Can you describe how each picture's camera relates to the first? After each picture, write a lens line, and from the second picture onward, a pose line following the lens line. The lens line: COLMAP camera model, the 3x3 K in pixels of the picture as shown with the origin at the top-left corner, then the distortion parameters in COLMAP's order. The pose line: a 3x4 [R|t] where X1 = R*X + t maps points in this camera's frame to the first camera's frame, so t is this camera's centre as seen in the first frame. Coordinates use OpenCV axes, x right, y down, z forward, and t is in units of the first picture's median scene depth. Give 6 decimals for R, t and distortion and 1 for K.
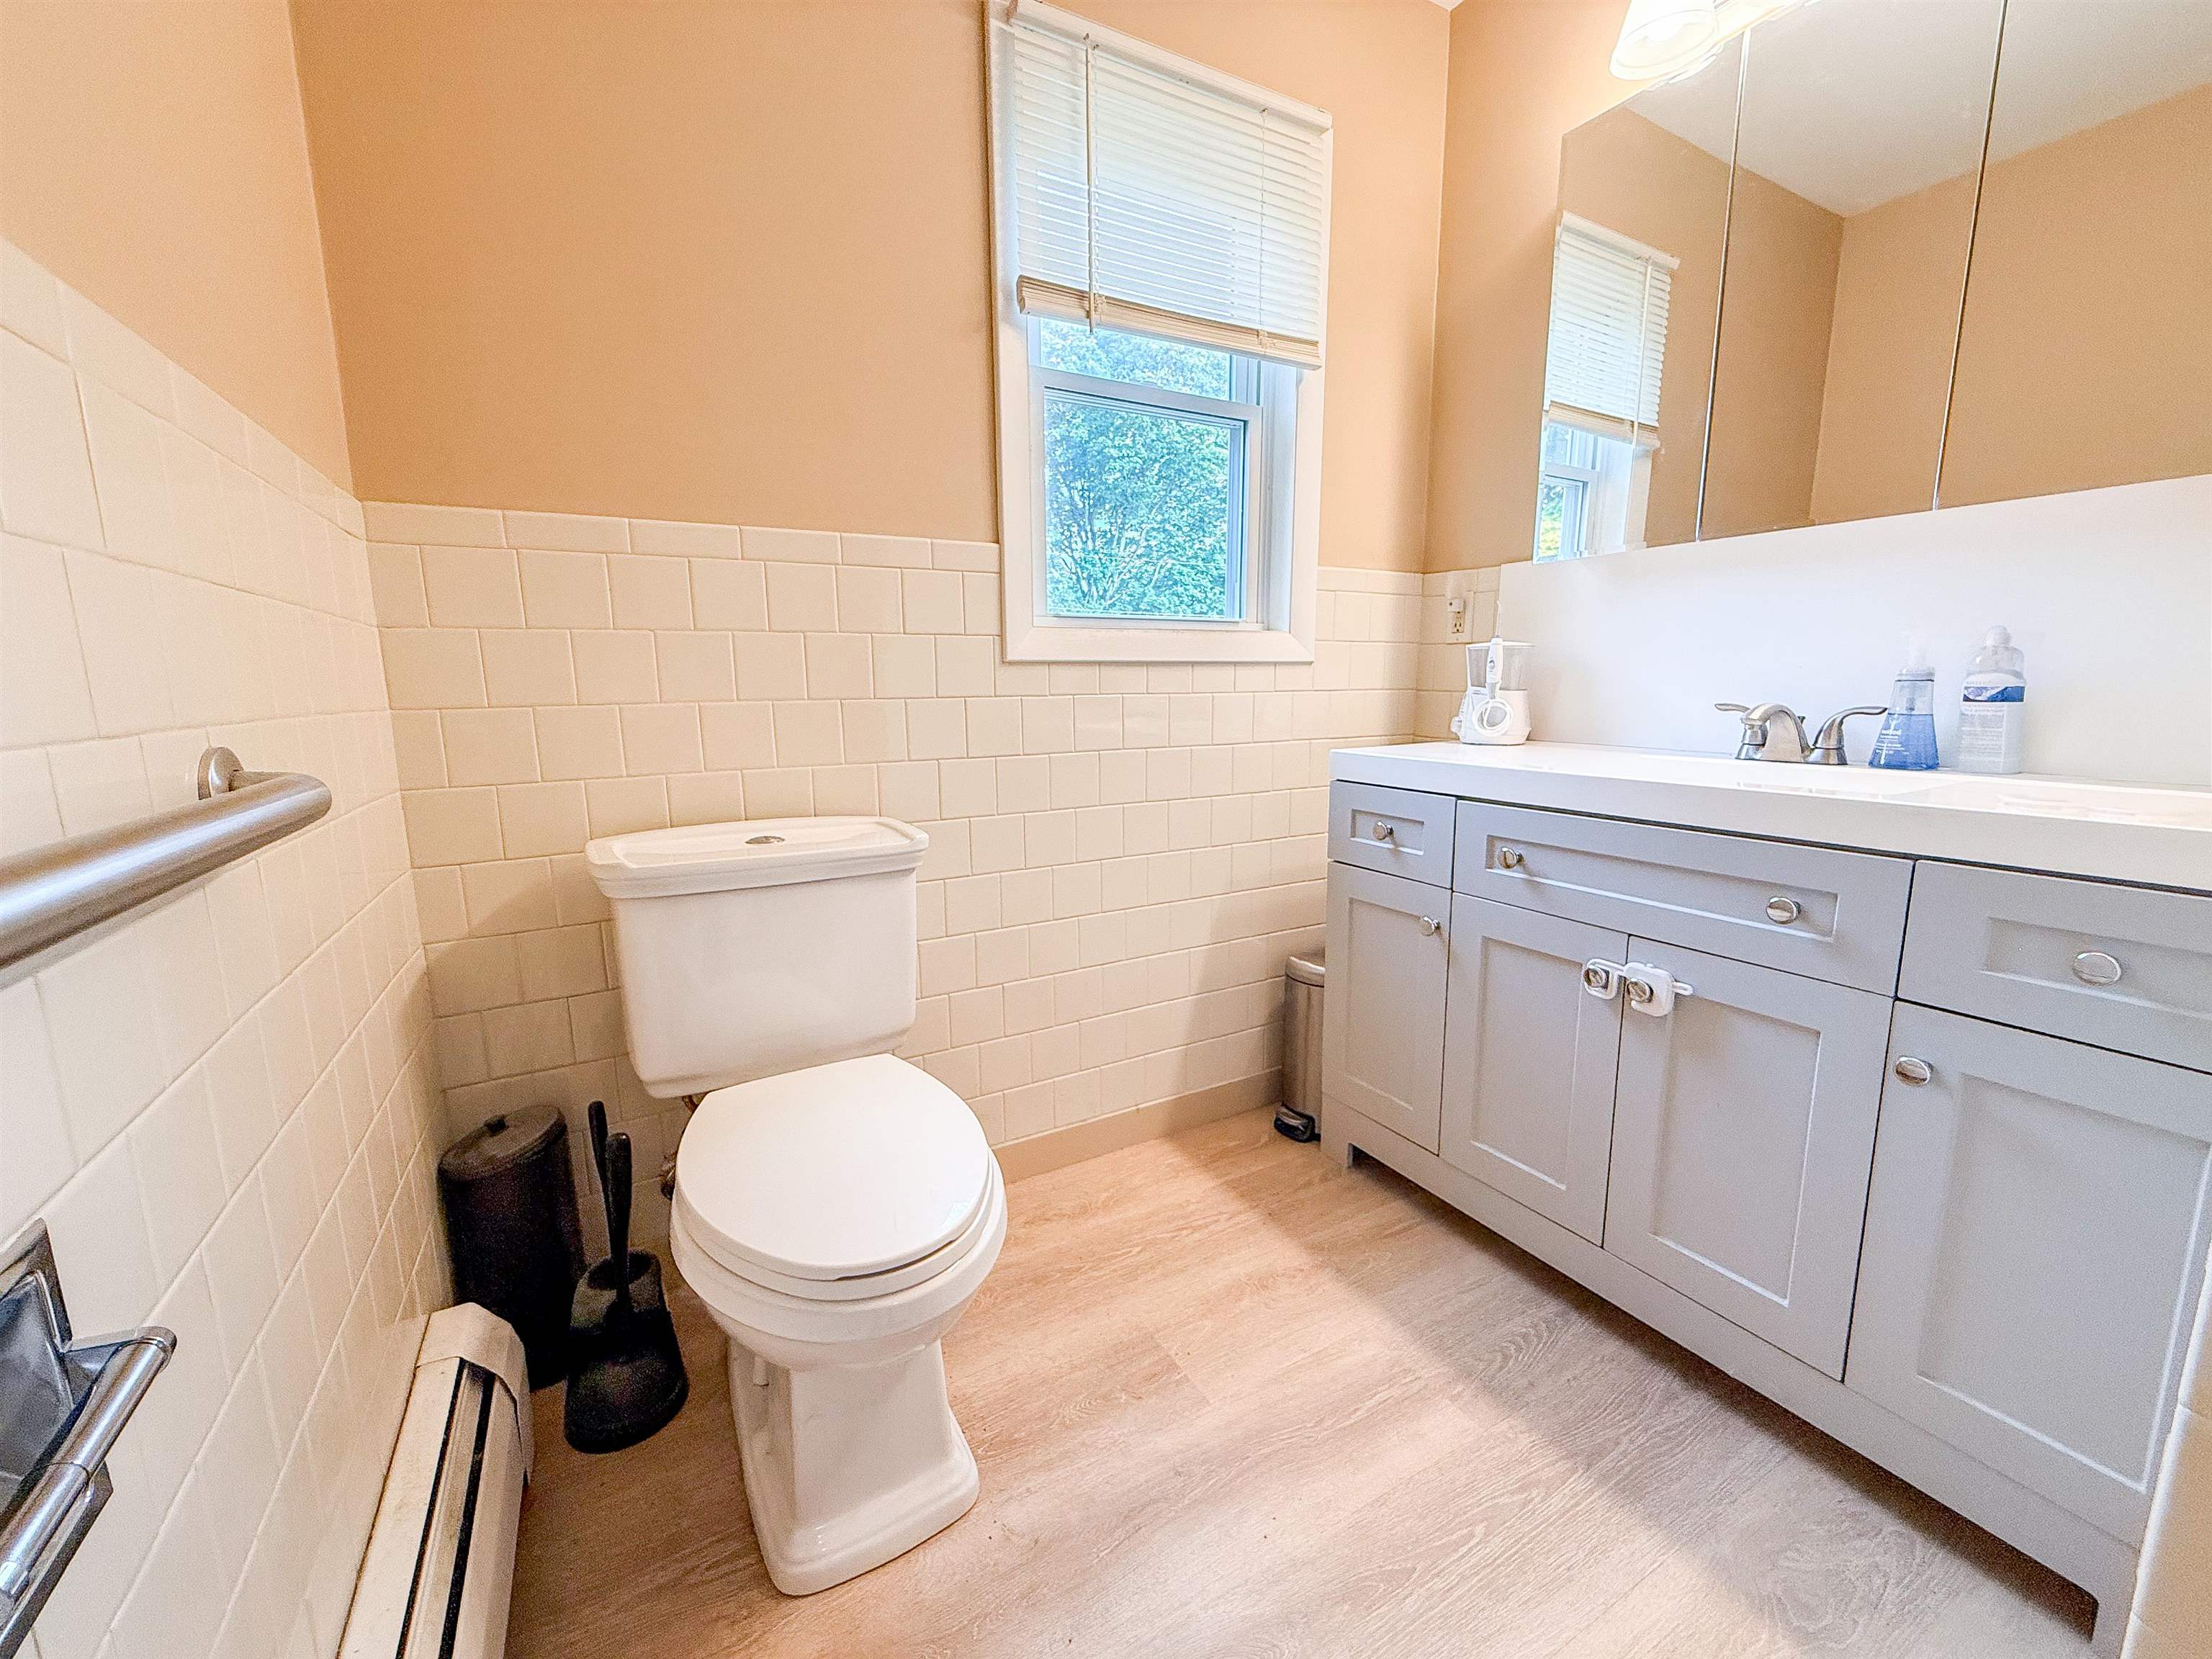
lens RADIAL K [[881.1, 0, 1100.0], [0, 881.1, 834.3], [0, 0, 1]] dist [-0.000148, -0.000044]
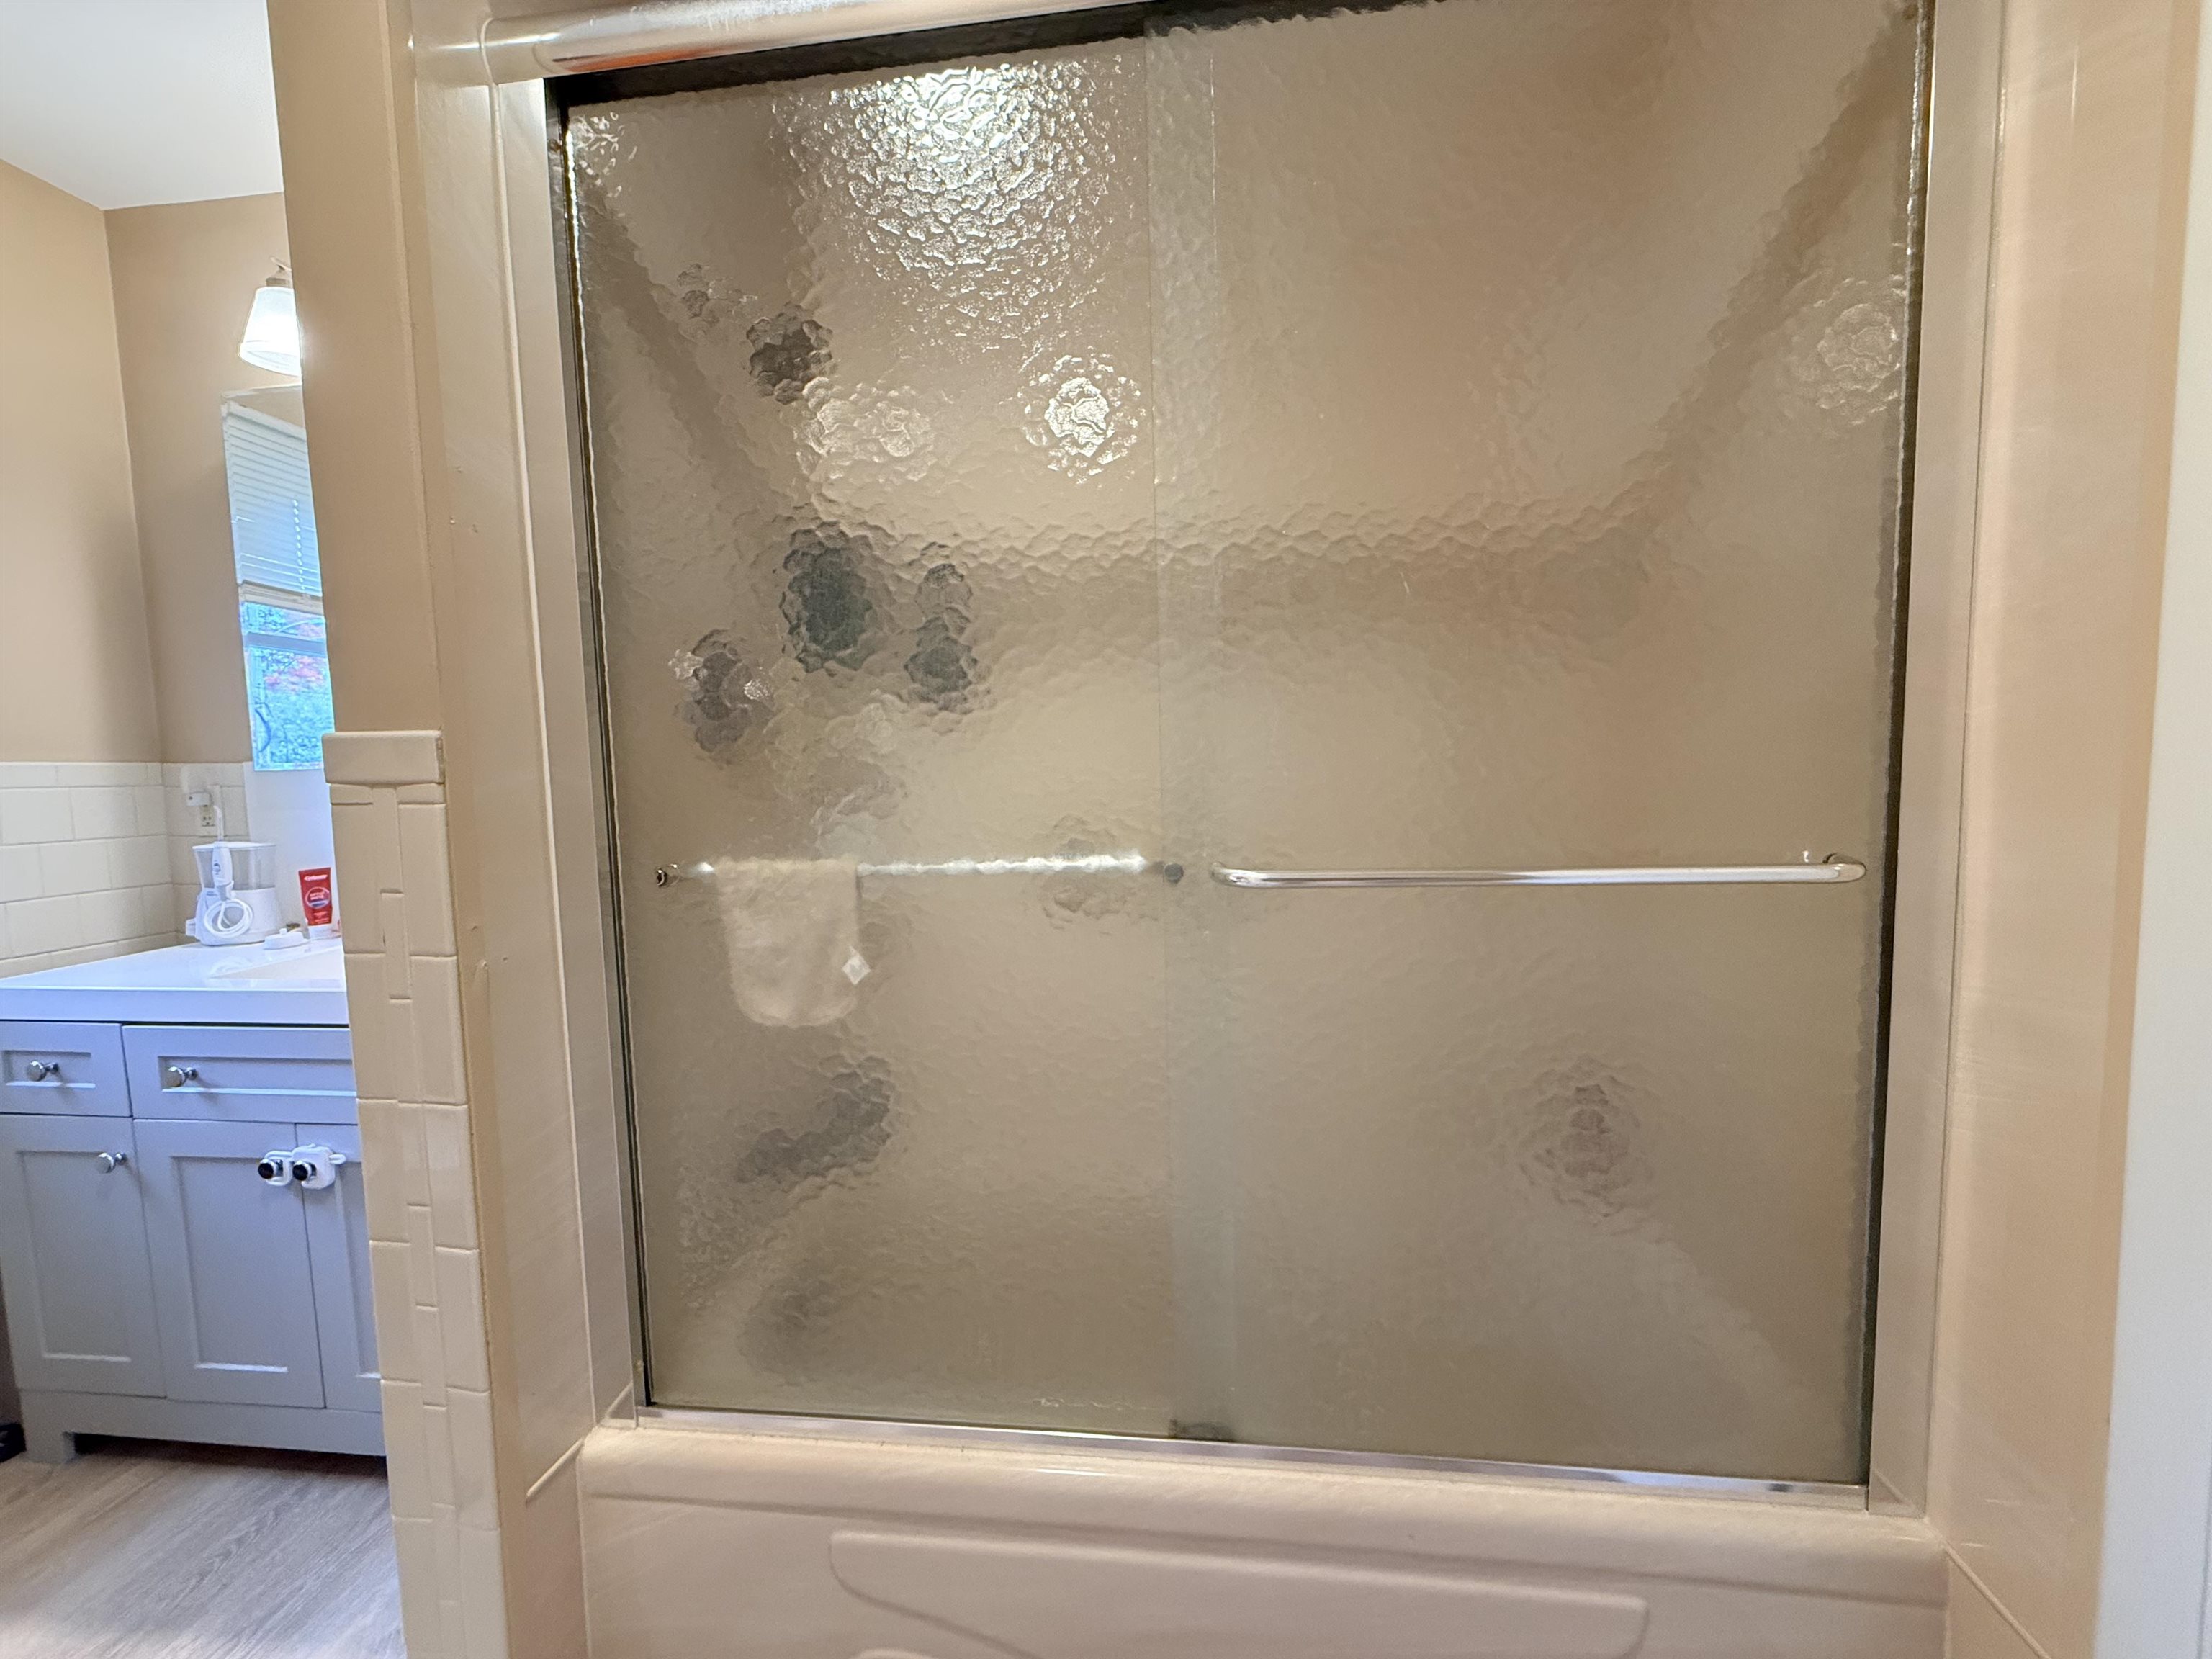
lens RADIAL K [[881.1, 0, 1107.2], [0, 881.1, 837.8], [0, 0, 1]] dist [-0.000148, -0.000044]
pose [[0.587804, -0.072891, 0.805713, 0.242341], [0.158189, 0.987064, -0.026109, -0.040407], [-0.793387, 0.142802, 0.591730, -0.414239]]
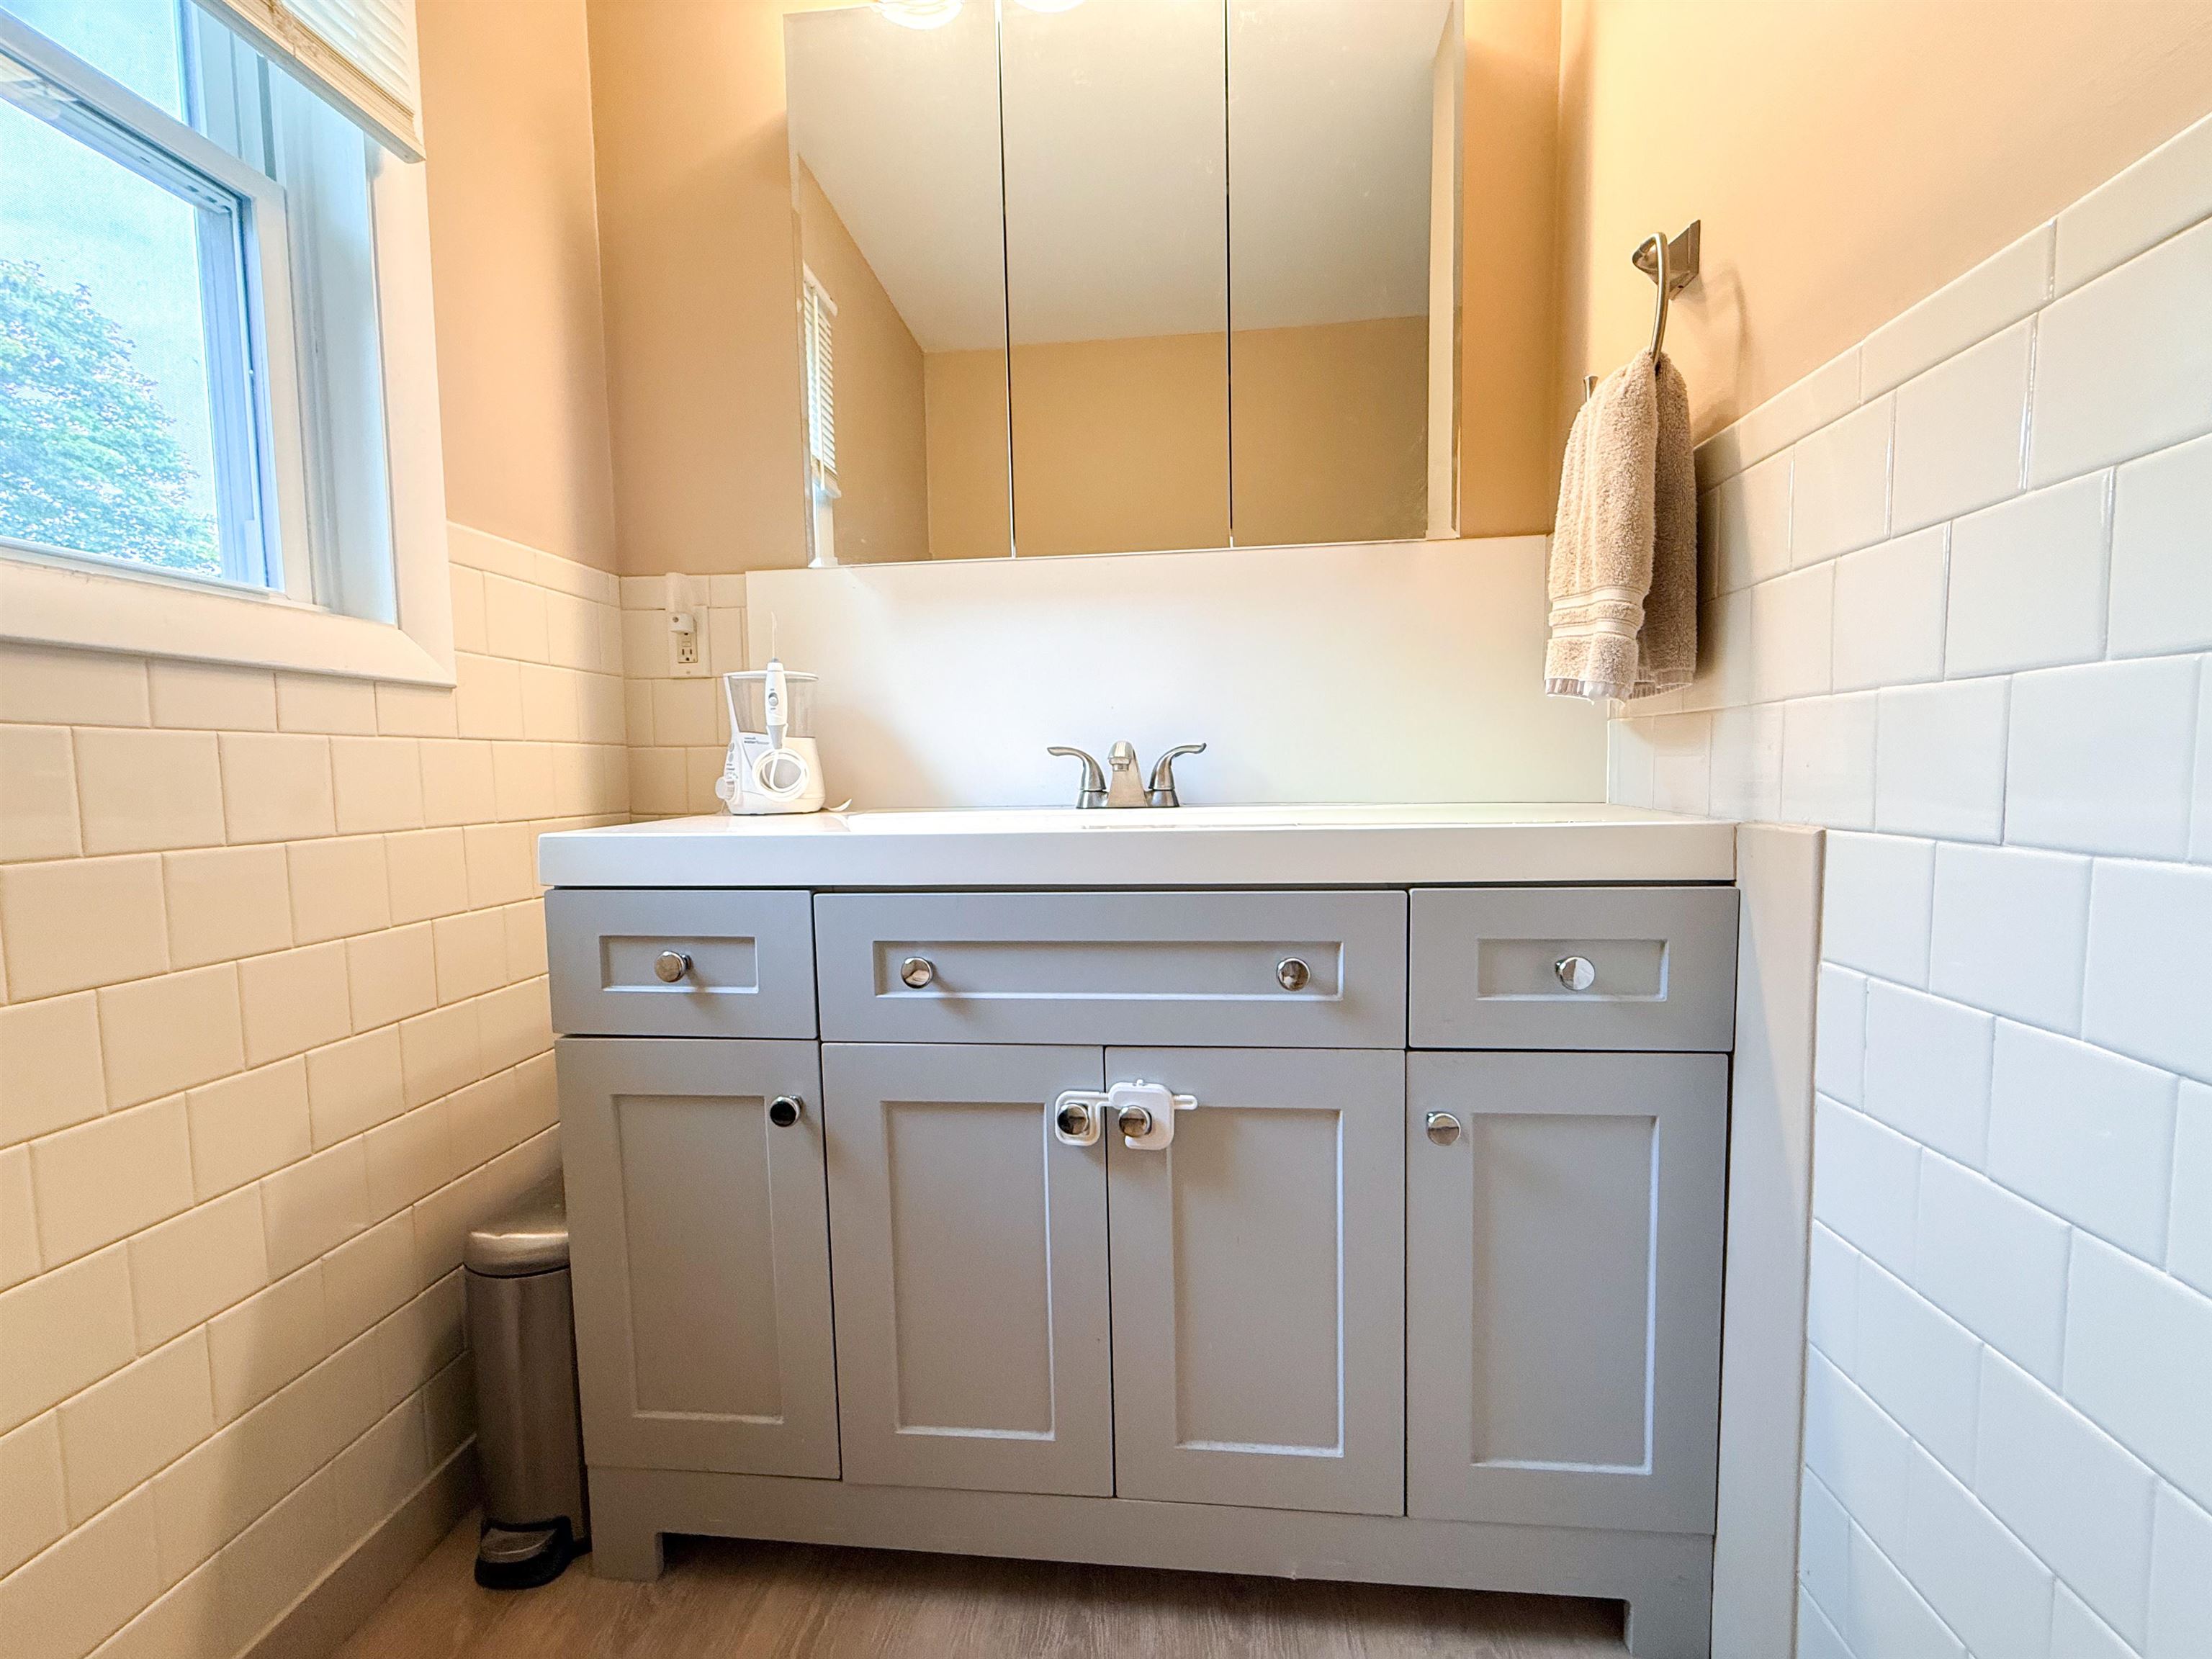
lens RADIAL K [[881.1, 0, 1101.7], [0, 881.1, 830.2], [0, 0, 1]] dist [-0.000148, -0.000044]
pose [[0.570487, -0.060041, 0.819109, 0.015413], [0.154092, 0.987439, -0.034940, -0.026393], [-0.806722, 0.146151, 0.572572, 0.417025]]
